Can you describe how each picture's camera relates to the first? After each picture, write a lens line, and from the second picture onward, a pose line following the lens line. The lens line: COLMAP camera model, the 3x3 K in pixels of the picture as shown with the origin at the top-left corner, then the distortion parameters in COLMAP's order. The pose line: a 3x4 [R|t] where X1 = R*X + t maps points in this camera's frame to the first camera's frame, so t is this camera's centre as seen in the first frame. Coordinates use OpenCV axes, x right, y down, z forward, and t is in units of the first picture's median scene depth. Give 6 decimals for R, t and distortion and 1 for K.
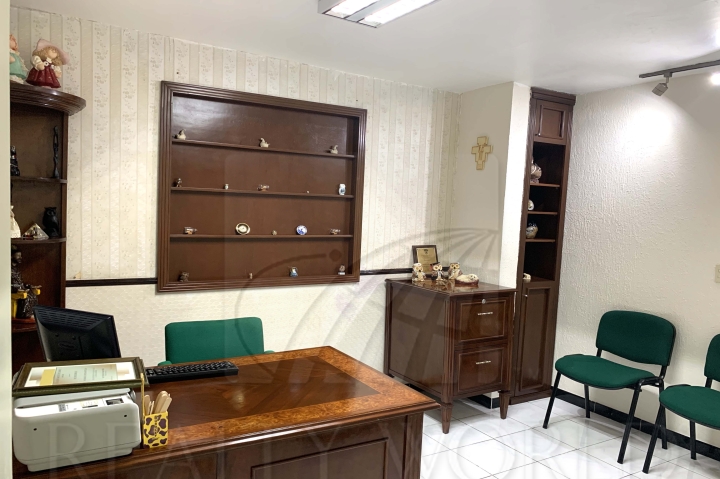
lens RADIAL K [[554.8, 0, 361.1], [0, 554.8, 238.3], [0, 0, 1]] dist [0.016926, -0.012330]
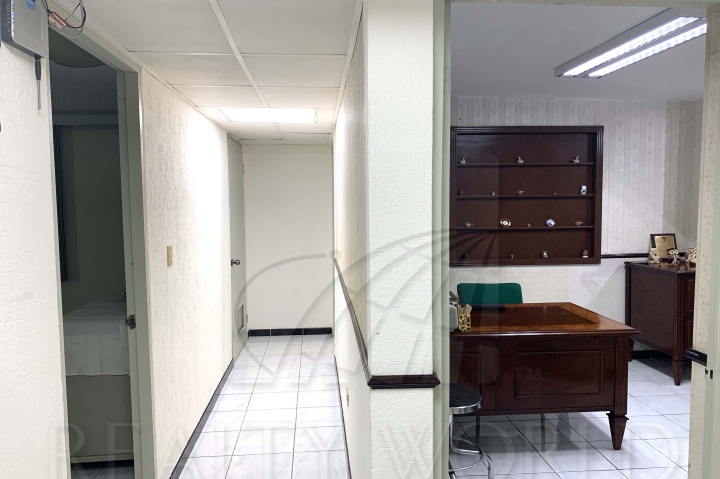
lens RADIAL K [[554.8, 0, 361.2], [0, 554.8, 237.1], [0, 0, 1]] dist [0.016926, -0.012330]
pose [[0.896444, -0.015448, -0.442887, 0.070982], [0.015134, 0.999876, -0.004242, 0.016773], [0.442898, -0.002900, 0.896567, -0.366643]]
